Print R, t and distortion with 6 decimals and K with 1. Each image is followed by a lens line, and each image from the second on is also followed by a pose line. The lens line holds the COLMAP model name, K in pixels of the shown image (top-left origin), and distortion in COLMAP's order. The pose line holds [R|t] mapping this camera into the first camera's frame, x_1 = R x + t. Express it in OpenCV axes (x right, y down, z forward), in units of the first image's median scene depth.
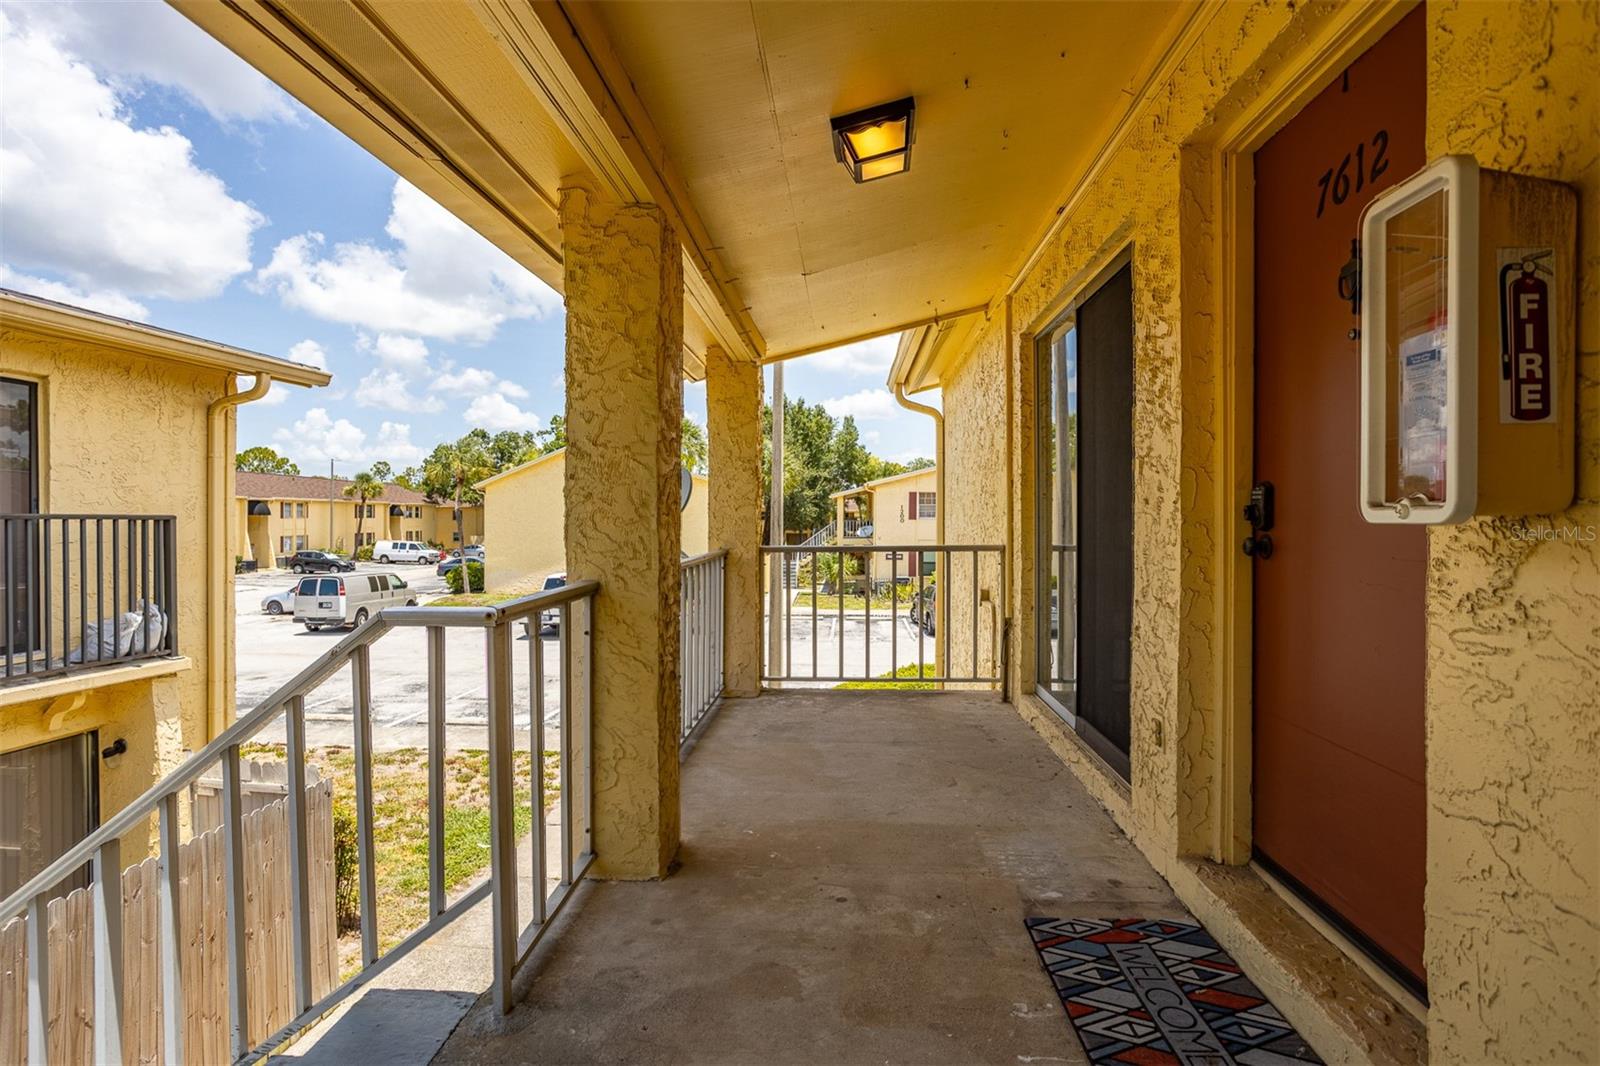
lens RADIAL K [[919.6, 0, 721.2], [0, 919.6, 525.8], [0, 0, 1]] dist [-0.053163, 0.049209]
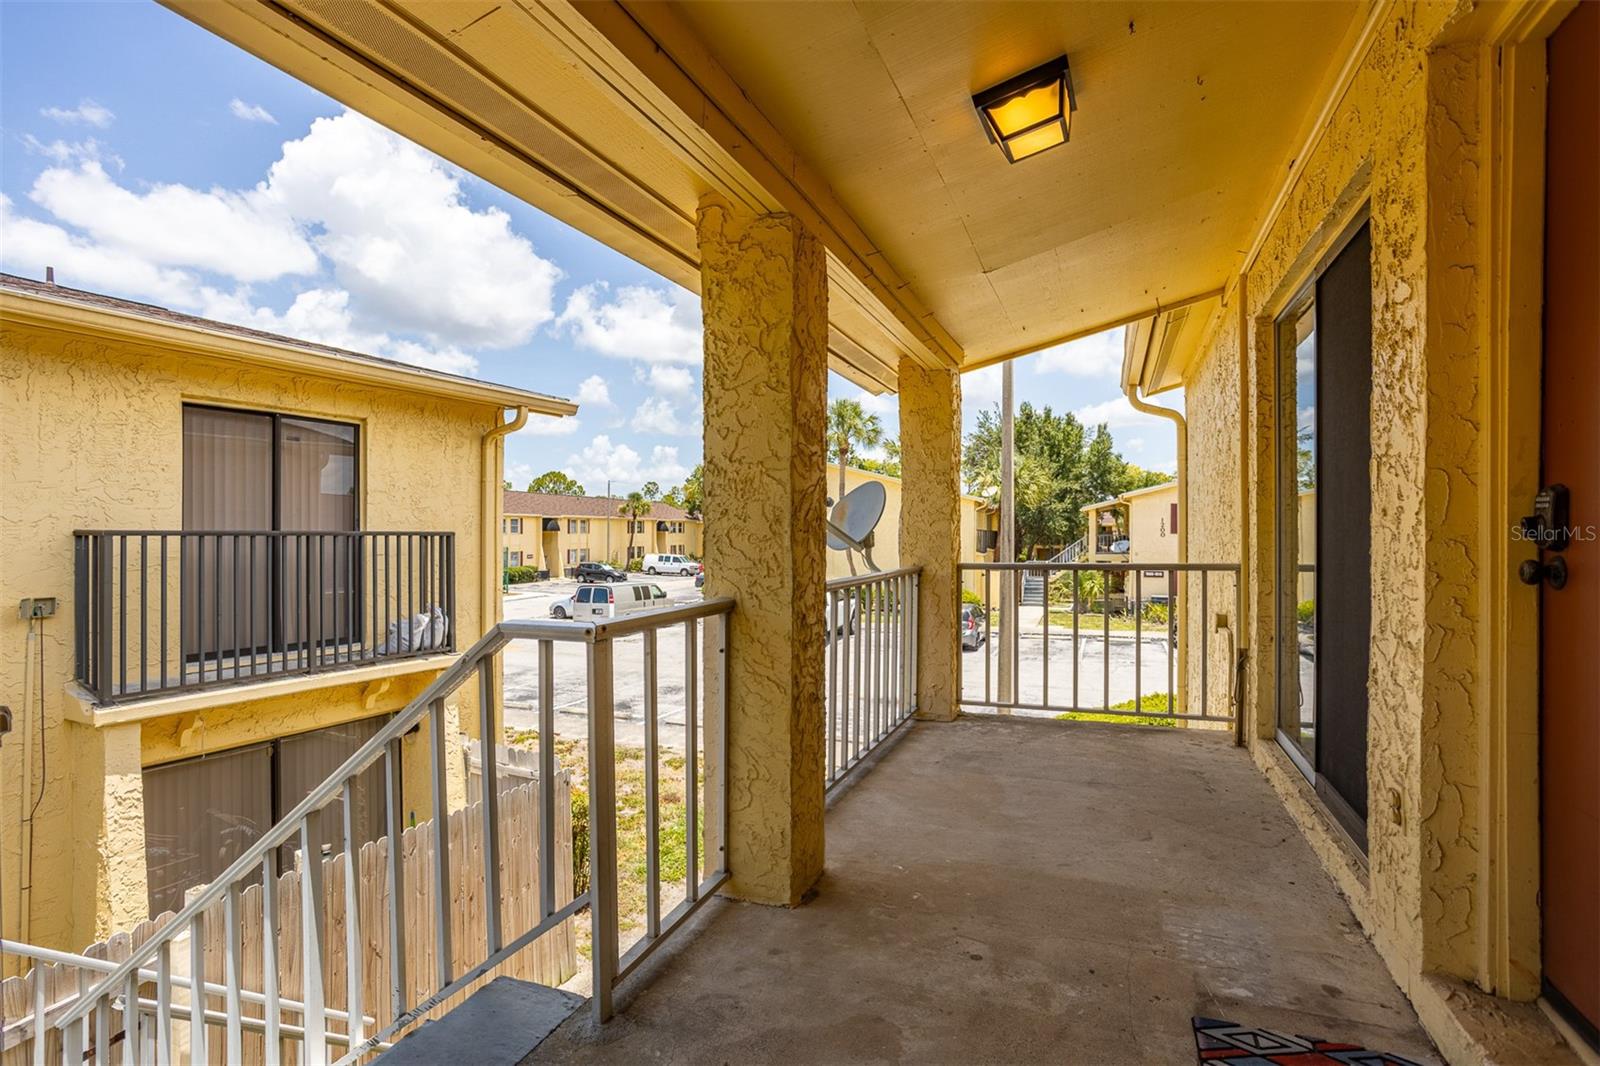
lens RADIAL K [[880.6, 0, 685.5], [0, 880.6, 536.1], [0, 0, 1]] dist [-0.058028, 0.035176]
pose [[0.942709, -0.001880, -0.333610, 0.133490], [0.000495, 0.999991, -0.004237, -0.002990], [0.333615, 0.003829, 0.942702, 0.085621]]
